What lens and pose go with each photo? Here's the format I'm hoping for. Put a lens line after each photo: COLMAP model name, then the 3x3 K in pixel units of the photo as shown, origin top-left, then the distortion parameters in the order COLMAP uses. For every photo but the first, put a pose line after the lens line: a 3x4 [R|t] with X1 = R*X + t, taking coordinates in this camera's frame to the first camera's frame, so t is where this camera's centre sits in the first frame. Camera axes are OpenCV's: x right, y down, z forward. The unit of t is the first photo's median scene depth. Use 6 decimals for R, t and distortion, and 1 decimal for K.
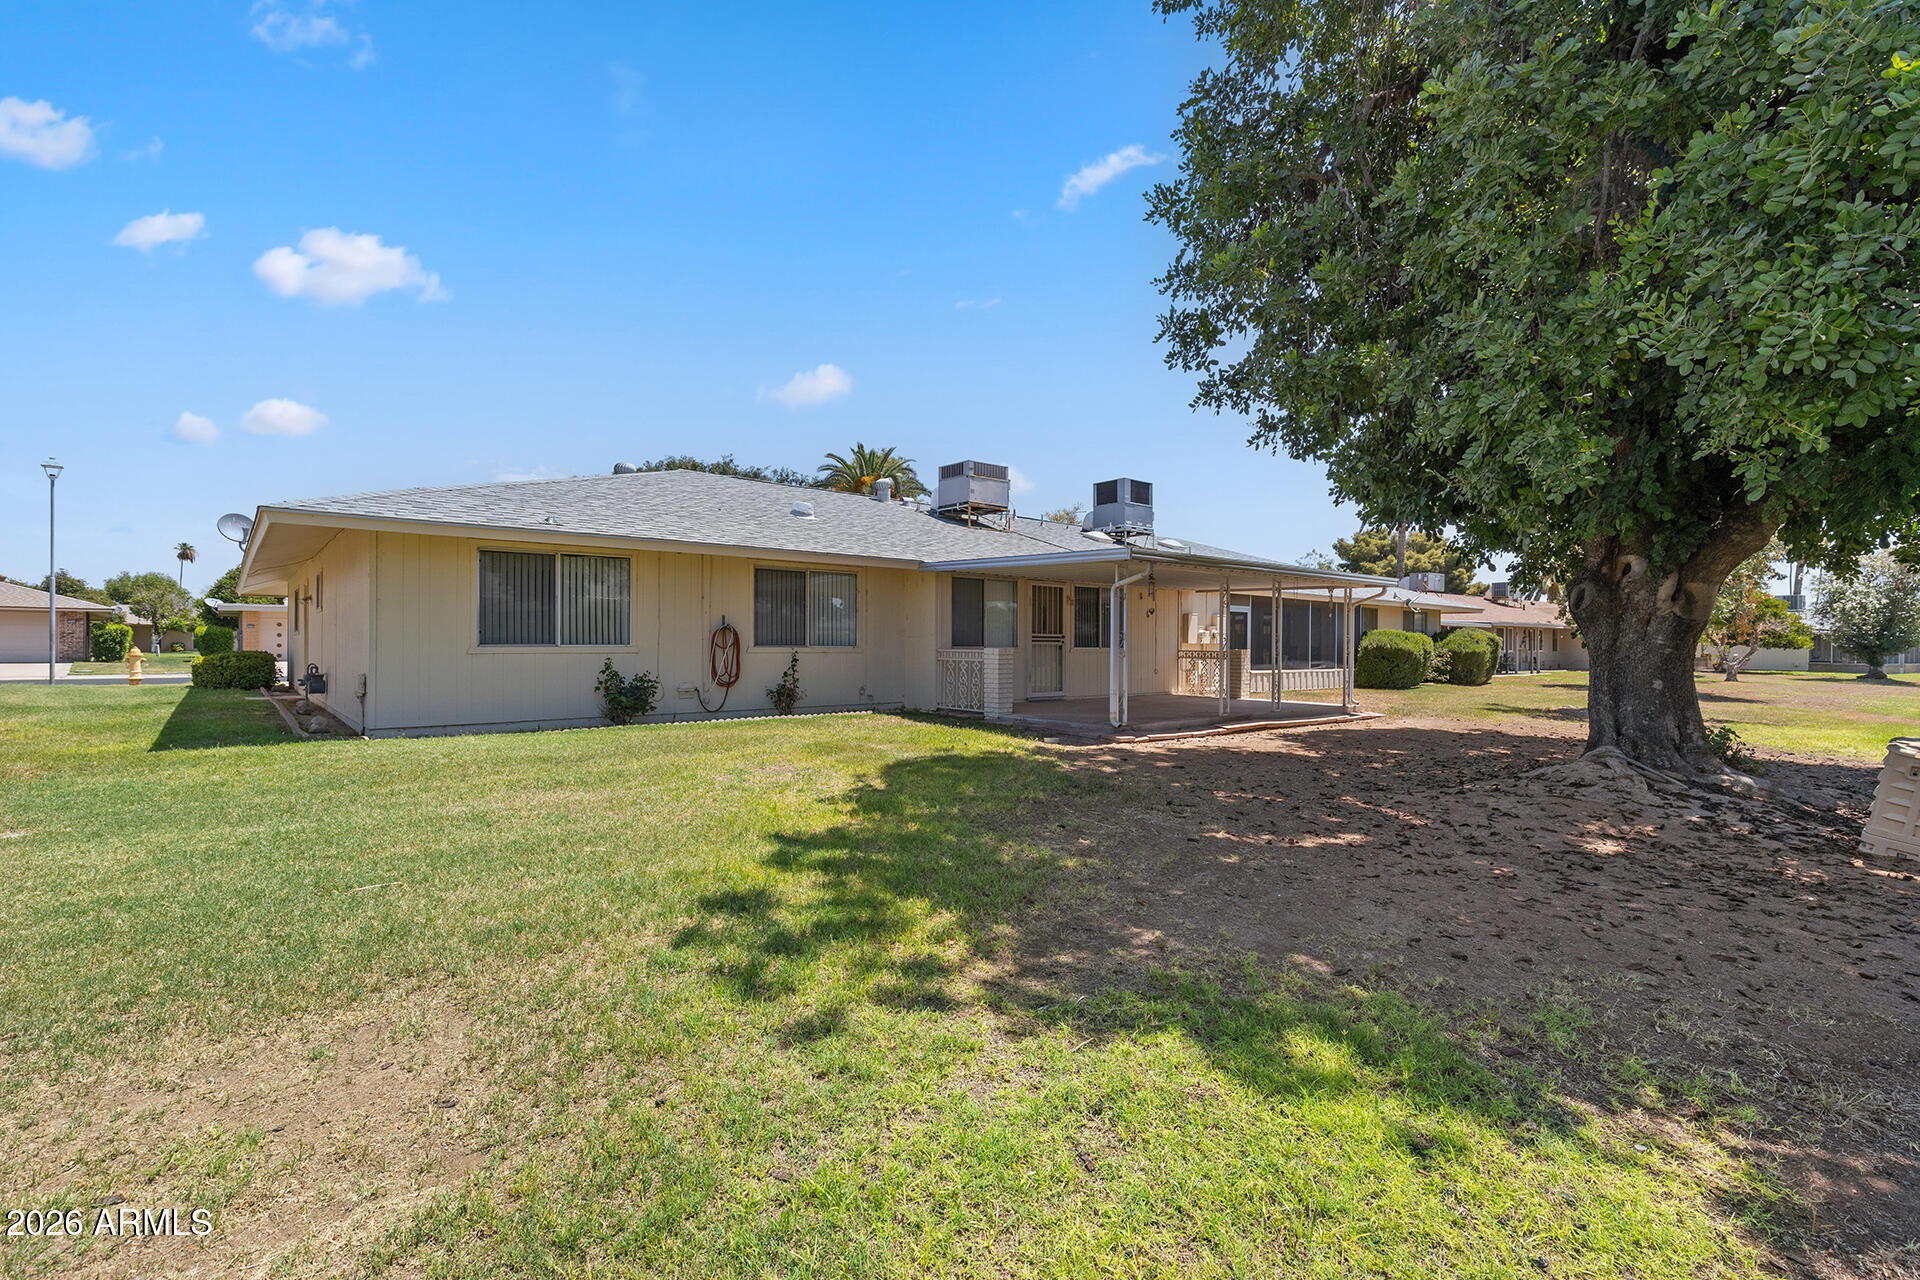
lens RADIAL K [[864.4, 0, 961.3], [0, 864.4, 643.8], [0, 0, 1]] dist [0.007925, -0.000369]
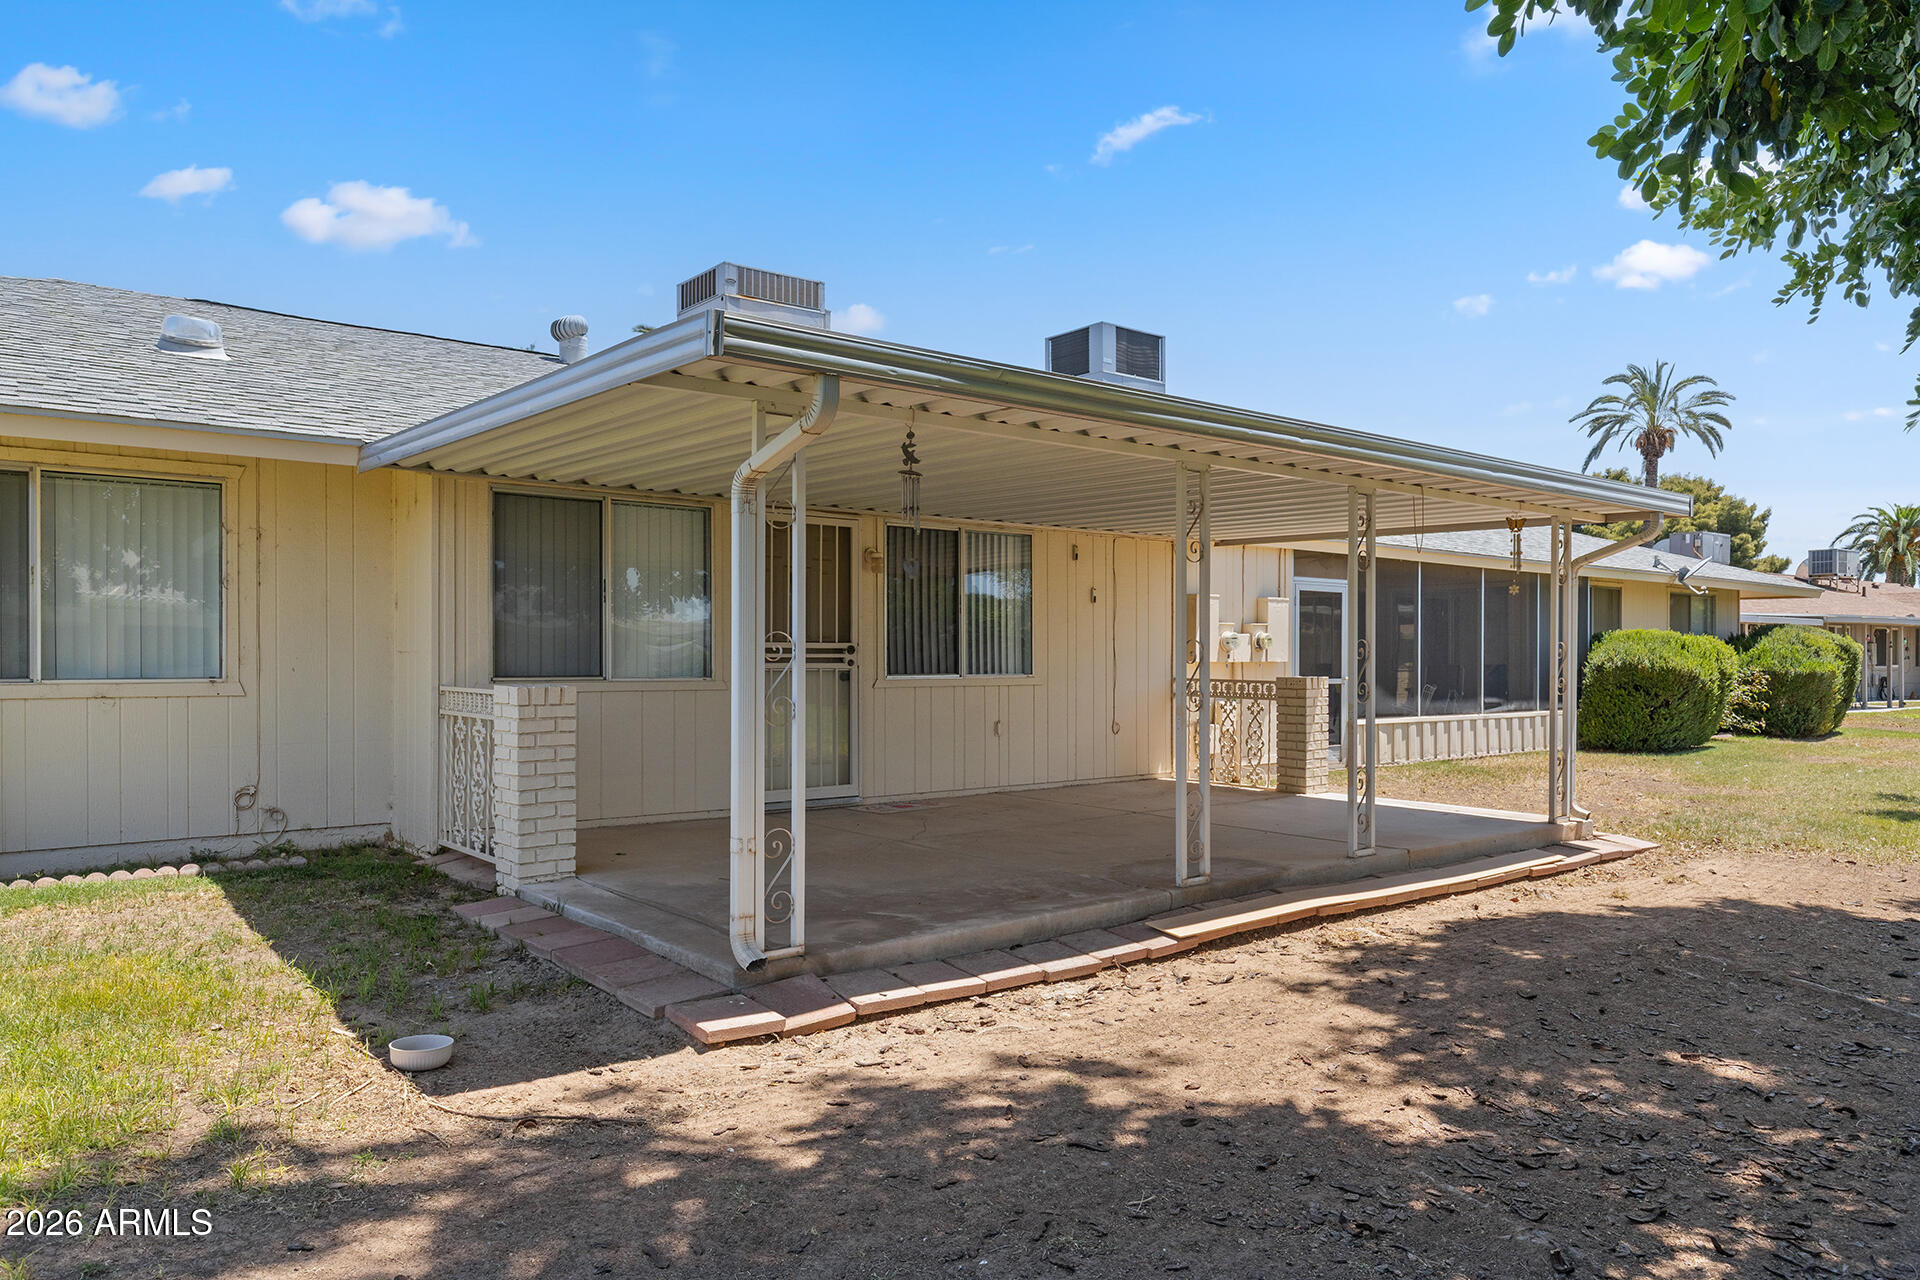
lens RADIAL K [[1262.2, 0, 970.2], [0, 1262.2, 661.3], [0, 0, 1]] dist [-0.007142, -0.002546]
pose [[0.999778, -0.003946, -0.020675, 0.148289], [0.004057, 0.999978, 0.005332, -0.004309], [0.020653, -0.005414, 0.999772, 0.329561]]
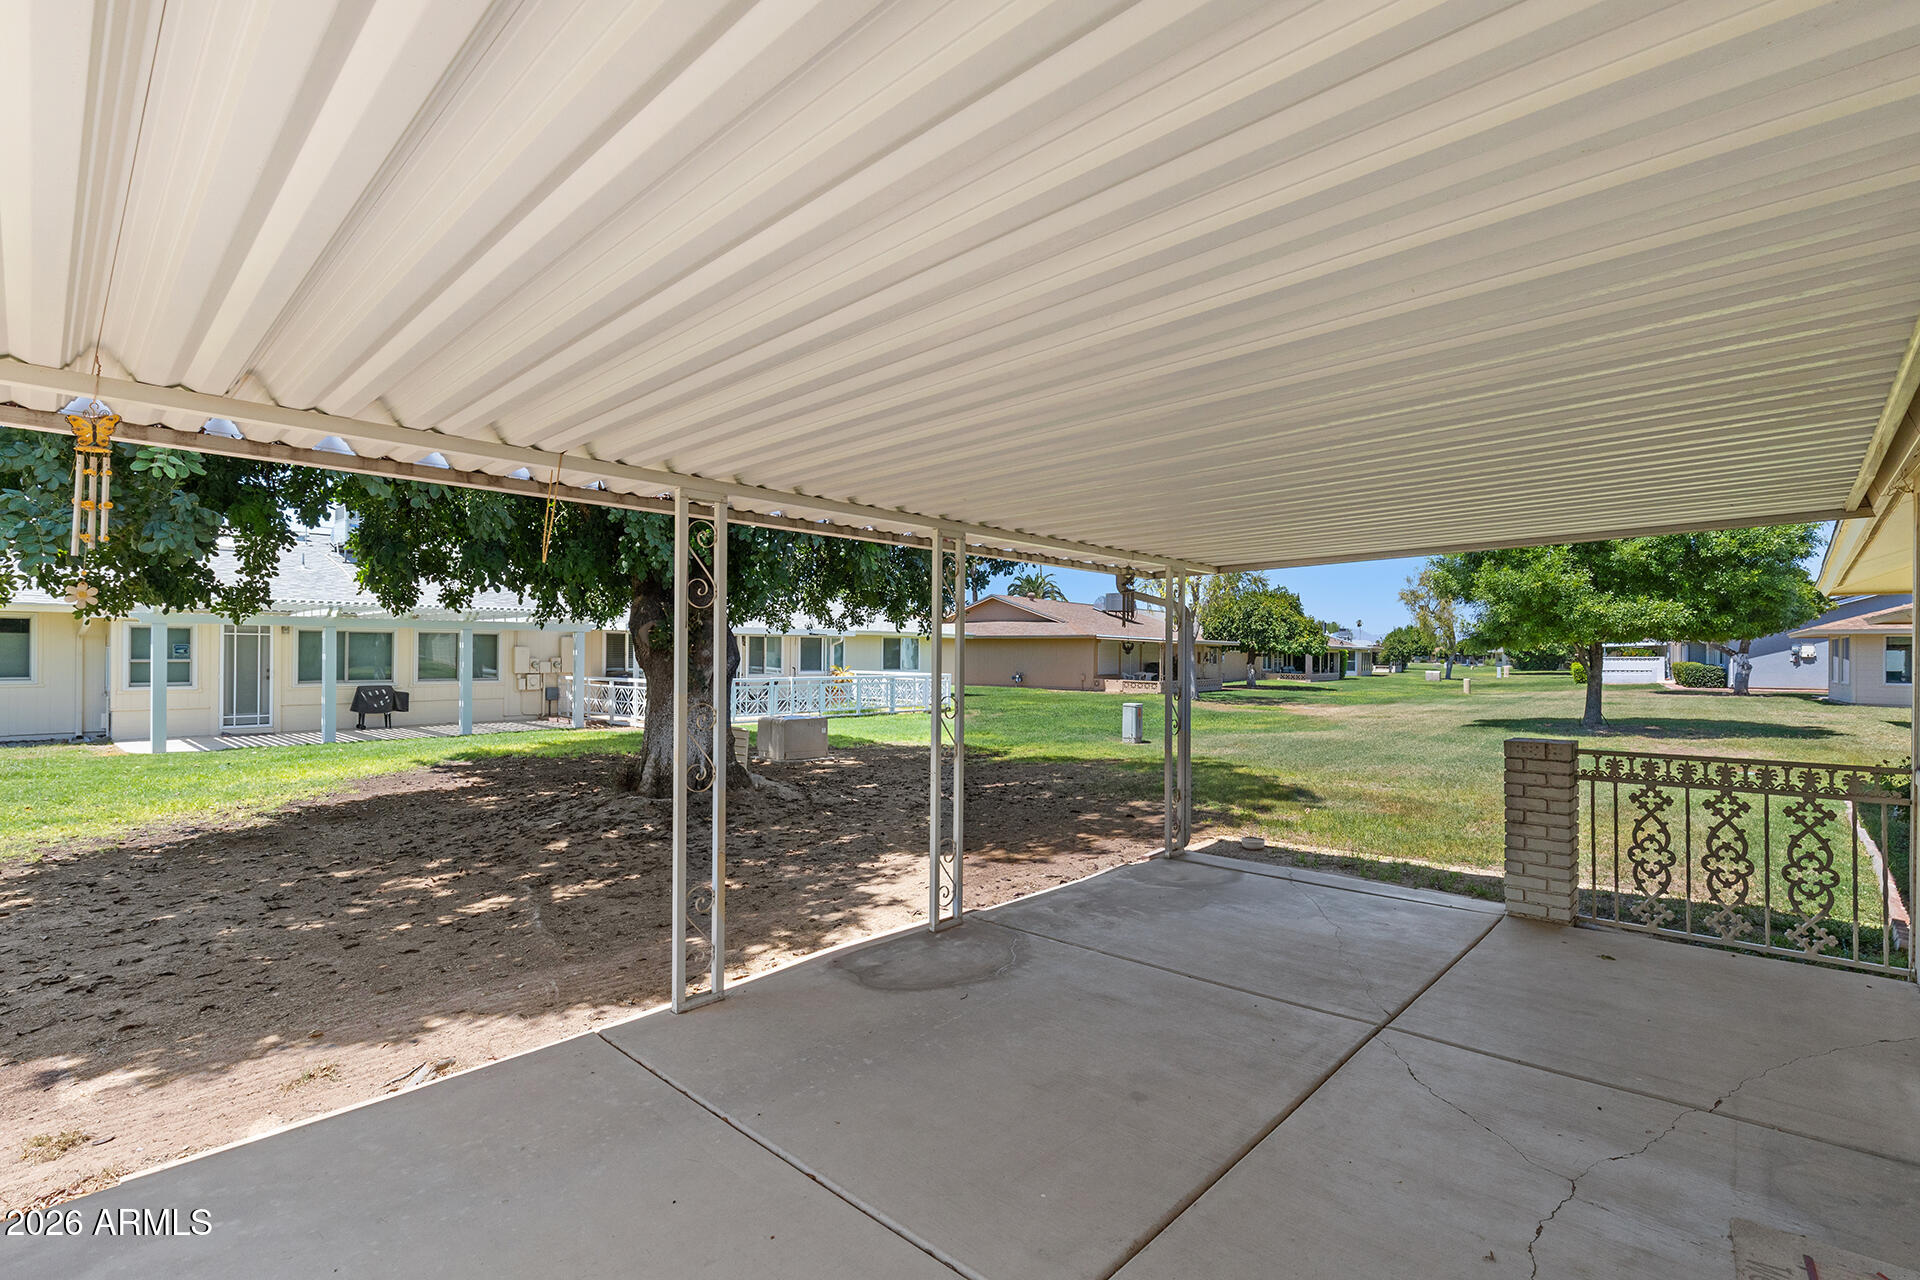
lens RADIAL K [[867.9, 0, 956.9], [0, 867.9, 644.8], [0, 0, 1]] dist [0.007139, -0.000697]
pose [[-0.994495, -0.007698, -0.104496, 0.222067], [-0.006523, 0.999912, -0.011578, -0.019143], [0.104576, -0.010832, -0.994458, 0.891236]]
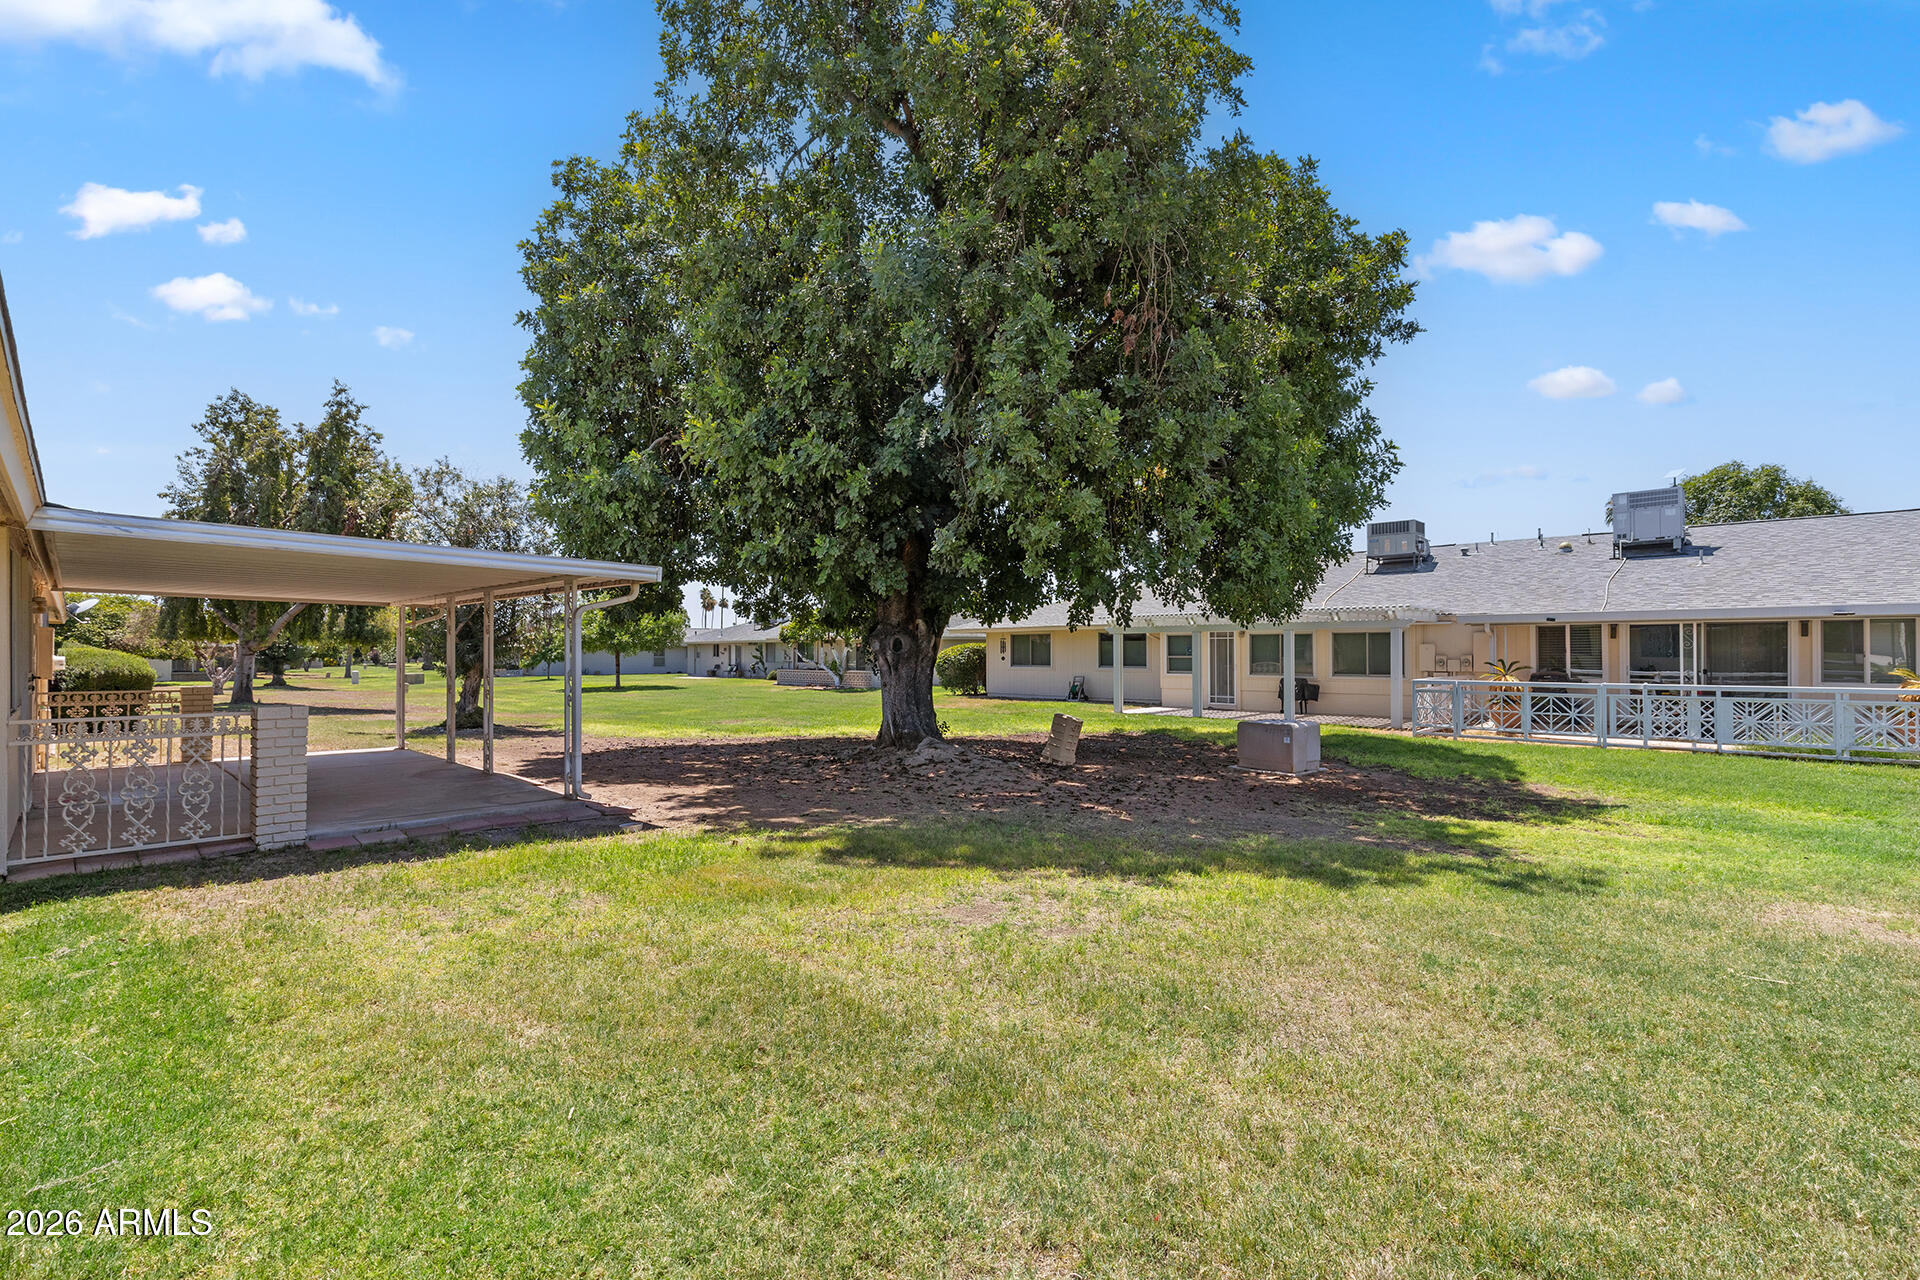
lens RADIAL K [[864.4, 0, 961.3], [0, 864.4, 643.8], [0, 0, 1]] dist [0.007925, -0.000369]
pose [[-0.092798, 0.006648, 0.995663, -0.347680], [-0.000663, 0.999977, -0.006739, -0.018673], [-0.995685, -0.001285, -0.092791, 0.417451]]
